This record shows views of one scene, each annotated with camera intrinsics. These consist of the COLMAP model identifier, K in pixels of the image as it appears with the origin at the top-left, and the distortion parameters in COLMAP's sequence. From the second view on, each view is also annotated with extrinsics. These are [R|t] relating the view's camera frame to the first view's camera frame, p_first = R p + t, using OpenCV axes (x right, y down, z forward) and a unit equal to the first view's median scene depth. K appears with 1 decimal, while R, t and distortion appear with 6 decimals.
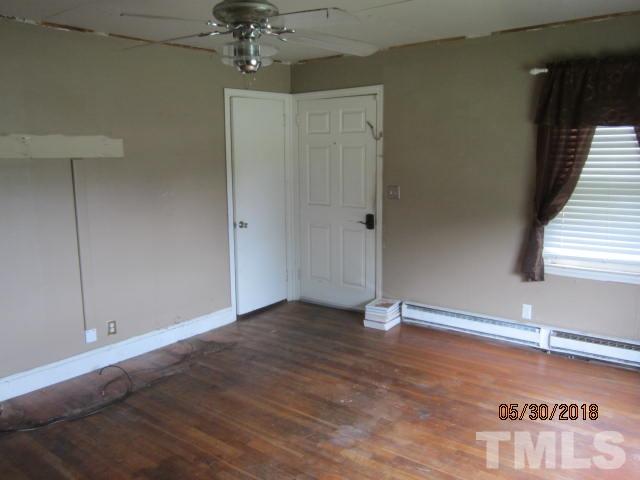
lens RADIAL K [[541.0, 0, 319.8], [0, 541.0, 240.0], [0, 0, 1]] dist [-0.028988, -0.004156]
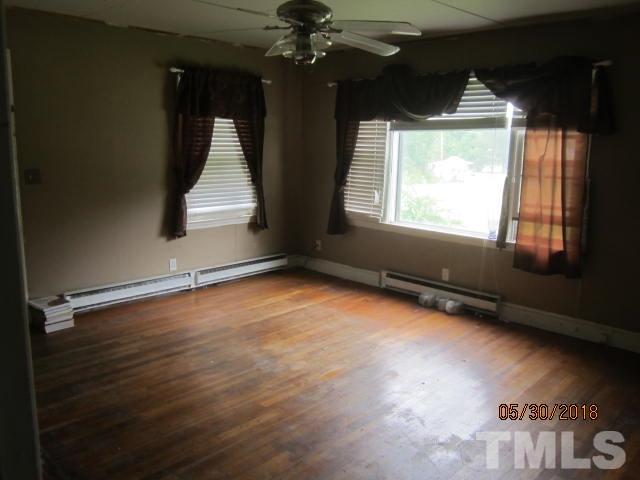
lens RADIAL K [[518.9, 0, 320.6], [0, 518.9, 238.5], [0, 0, 1]] dist [-0.002908, 0.004840]
pose [[0.107745, -0.161314, 0.981004, -0.832727], [0.147765, 0.978387, 0.144655, -0.054306], [-0.983136, 0.129372, 0.129253, 0.569607]]
